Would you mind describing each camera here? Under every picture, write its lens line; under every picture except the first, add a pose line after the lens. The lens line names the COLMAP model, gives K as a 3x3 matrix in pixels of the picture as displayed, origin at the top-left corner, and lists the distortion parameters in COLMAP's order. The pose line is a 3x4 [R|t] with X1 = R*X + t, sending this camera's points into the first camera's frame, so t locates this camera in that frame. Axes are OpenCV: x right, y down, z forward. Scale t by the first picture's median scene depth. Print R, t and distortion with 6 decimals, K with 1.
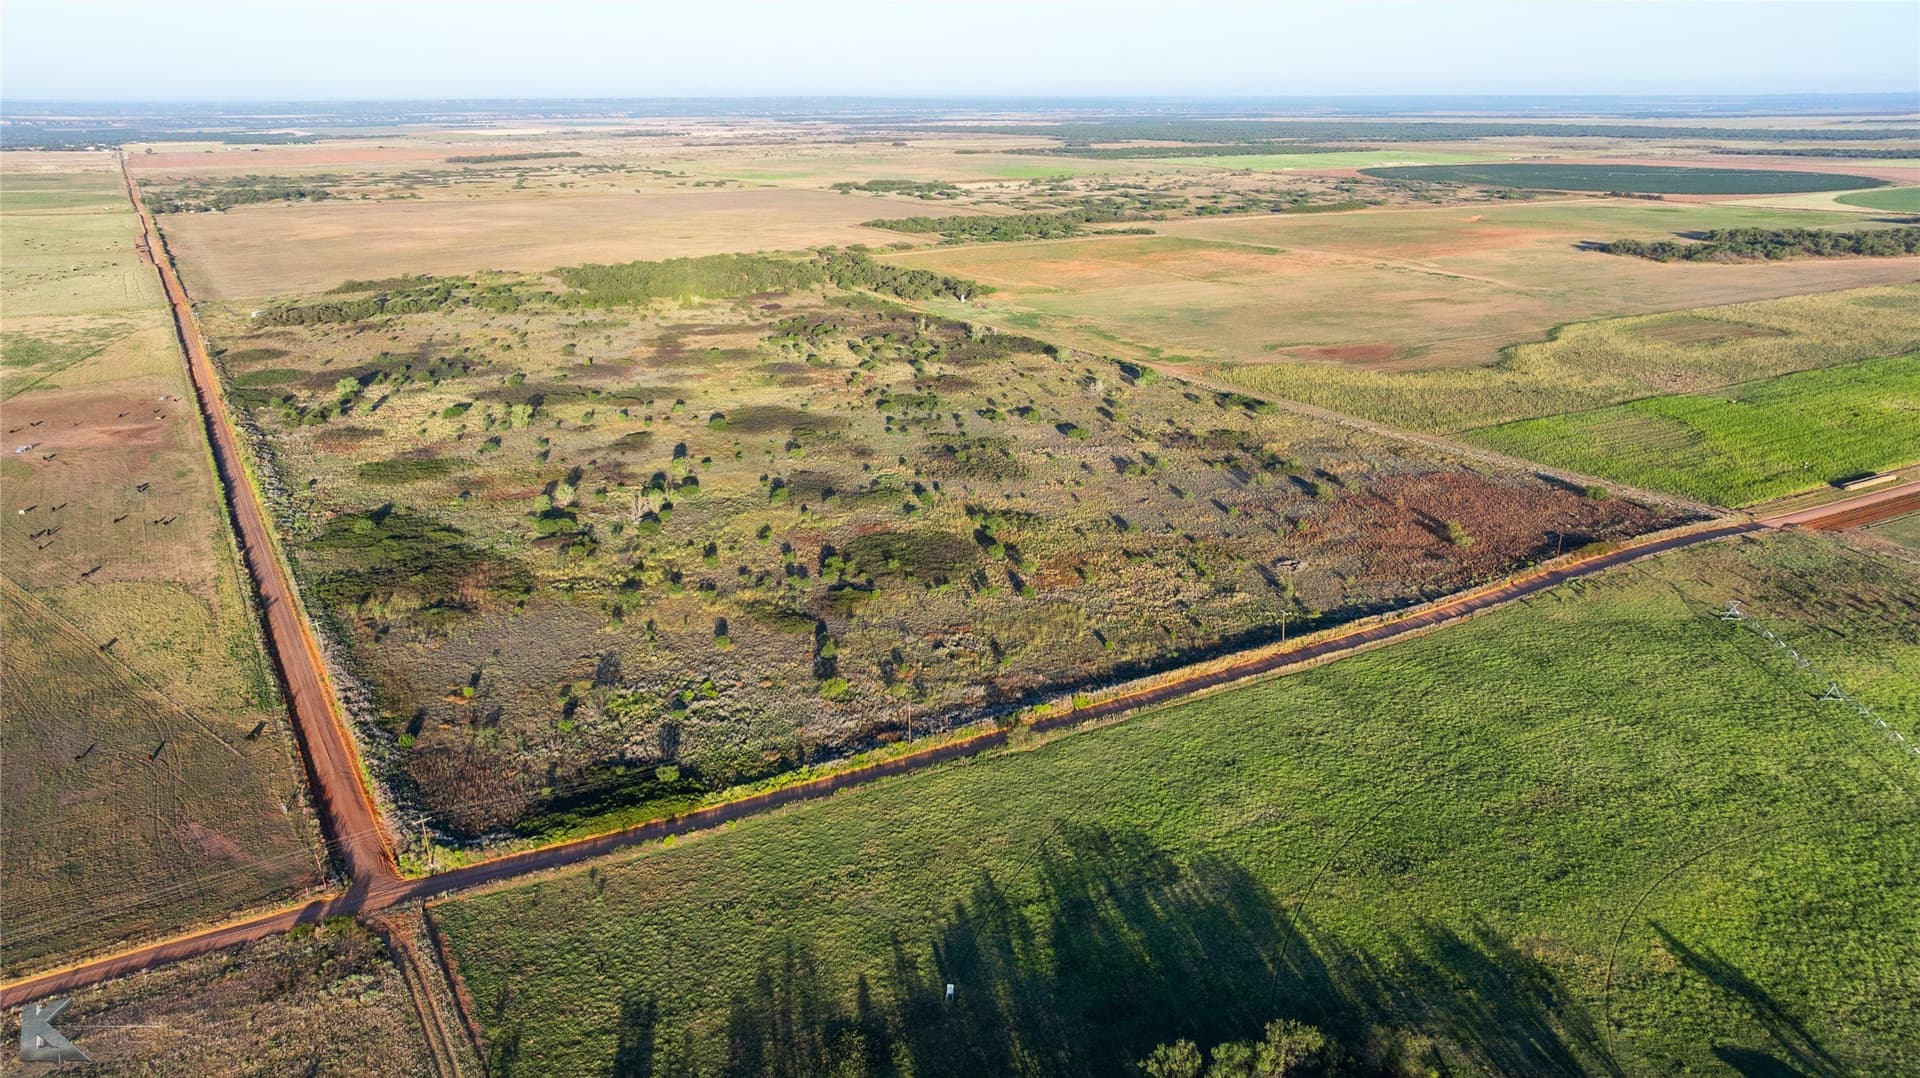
lens RADIAL K [[1357.9, 0, 960.0], [0, 1357.9, 539.0], [0, 0, 1]] dist [-0.047542, 0.046507]
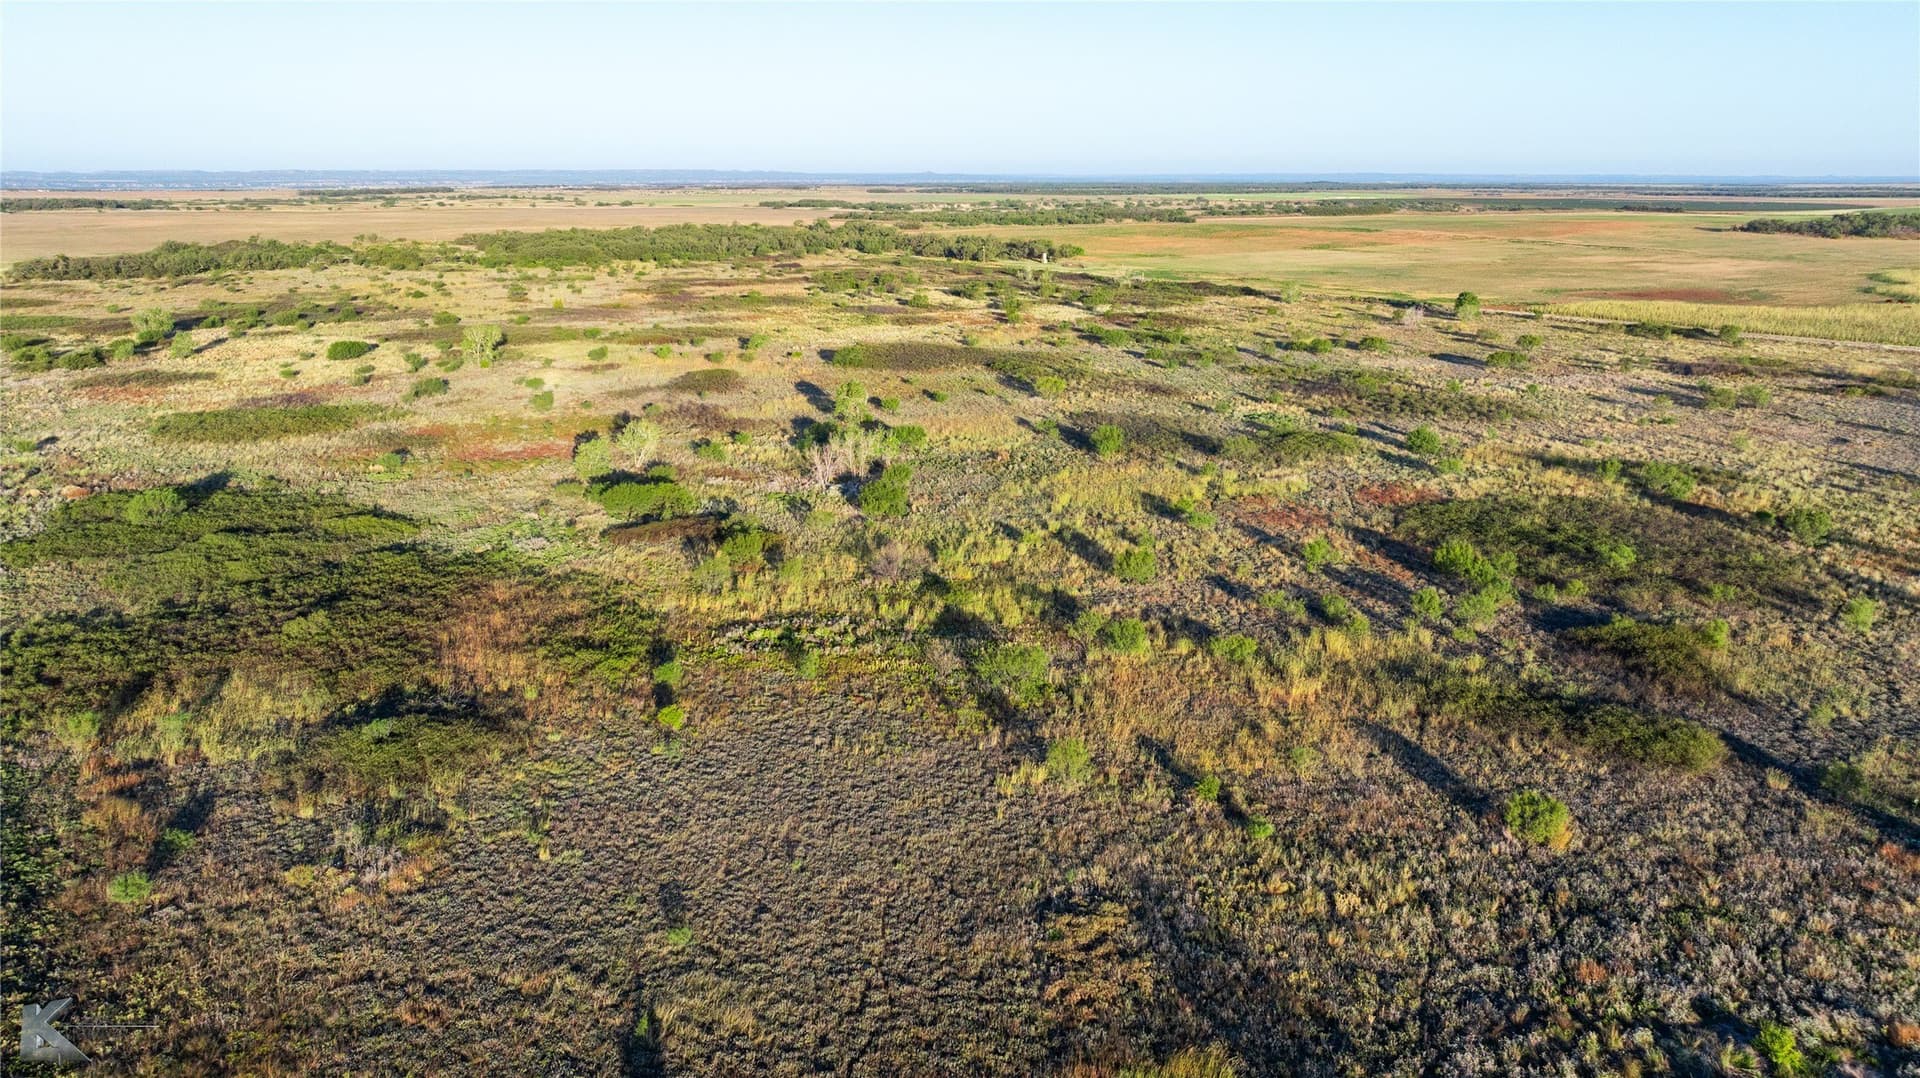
lens RADIAL K [[1357.9, 0, 960.0], [0, 1357.9, 539.0], [0, 0, 1]] dist [-0.047542, 0.046507]
pose [[0.995081, -0.019675, 0.097096, -0.264723], [0.024906, 0.998286, -0.052963, 0.028149], [-0.095888, 0.055121, 0.993865, 0.632107]]
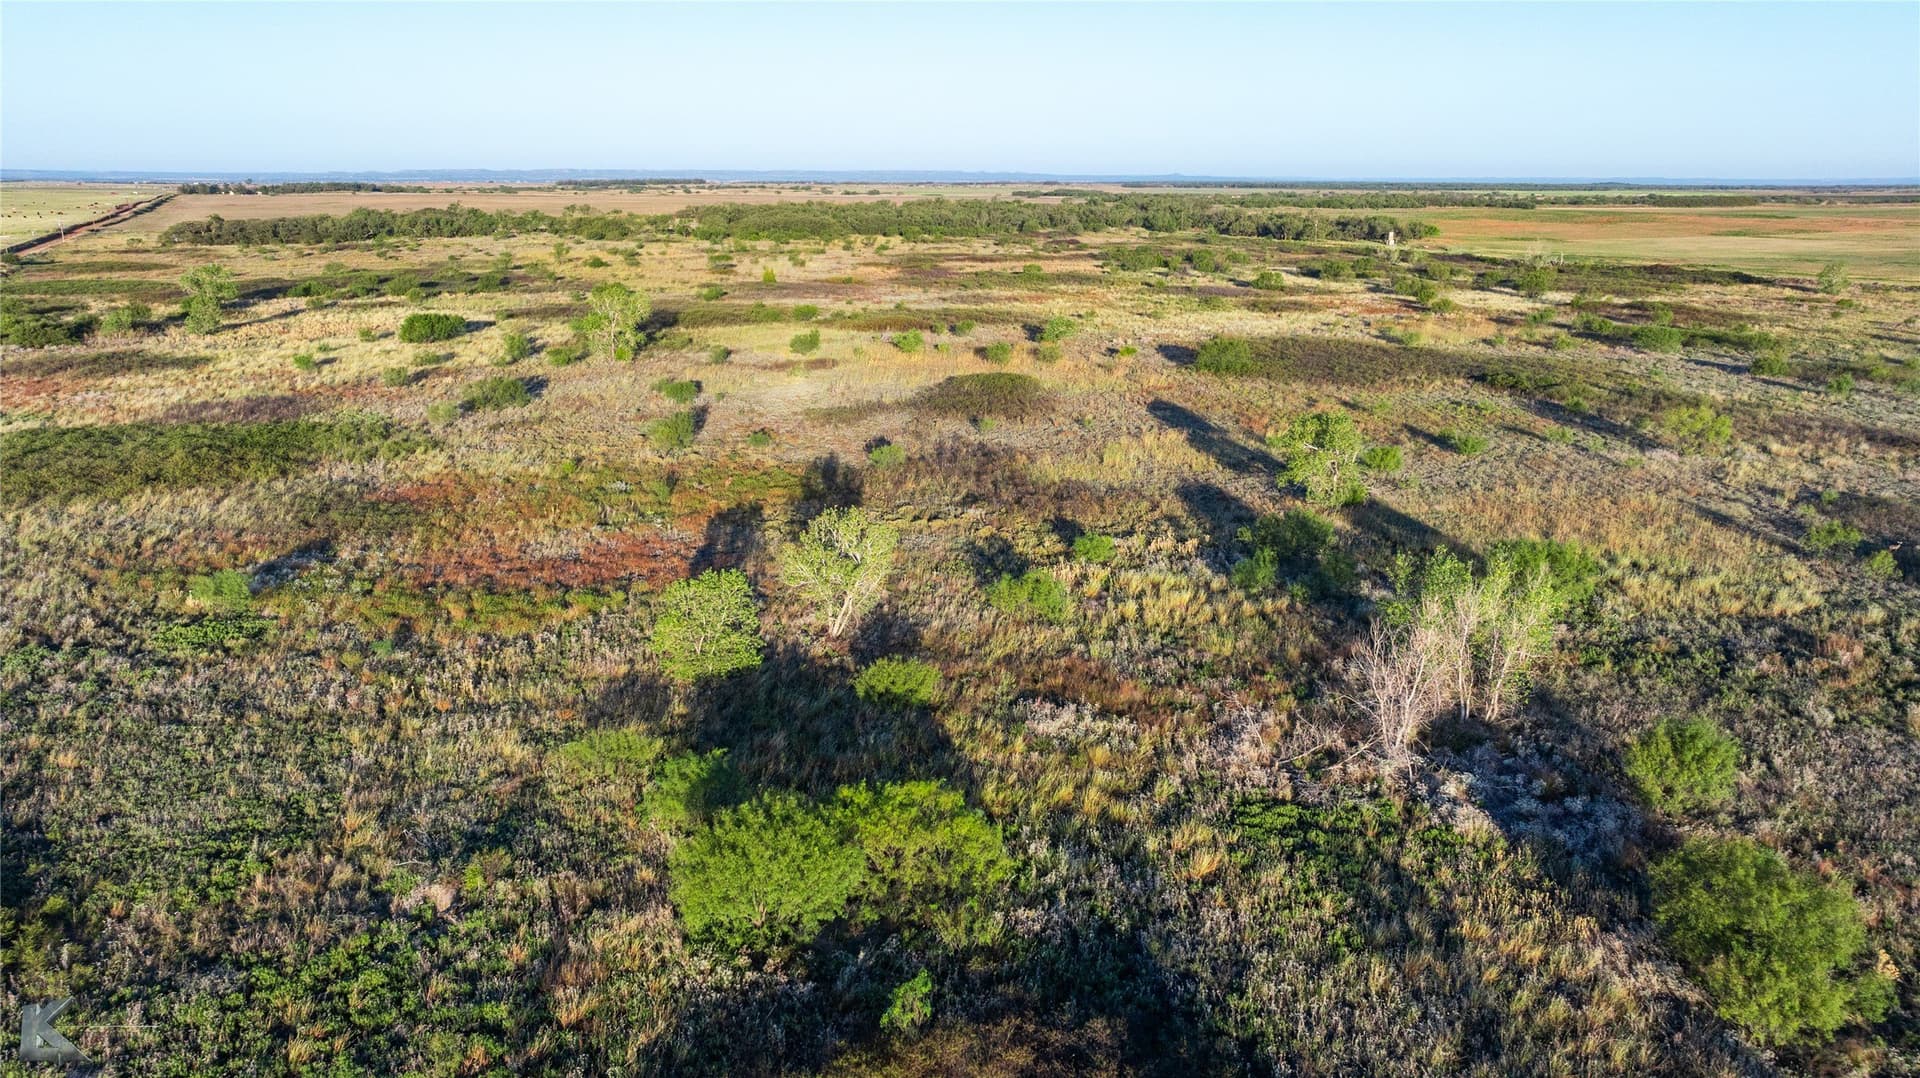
lens RADIAL K [[1357.9, 0, 960.0], [0, 1357.9, 539.0], [0, 0, 1]] dist [-0.047542, 0.046507]
pose [[0.997109, 0.026463, -0.071231, -0.304429], [-0.030350, 0.998077, -0.054049, -0.032720], [0.069663, 0.056055, 0.995994, 0.958578]]
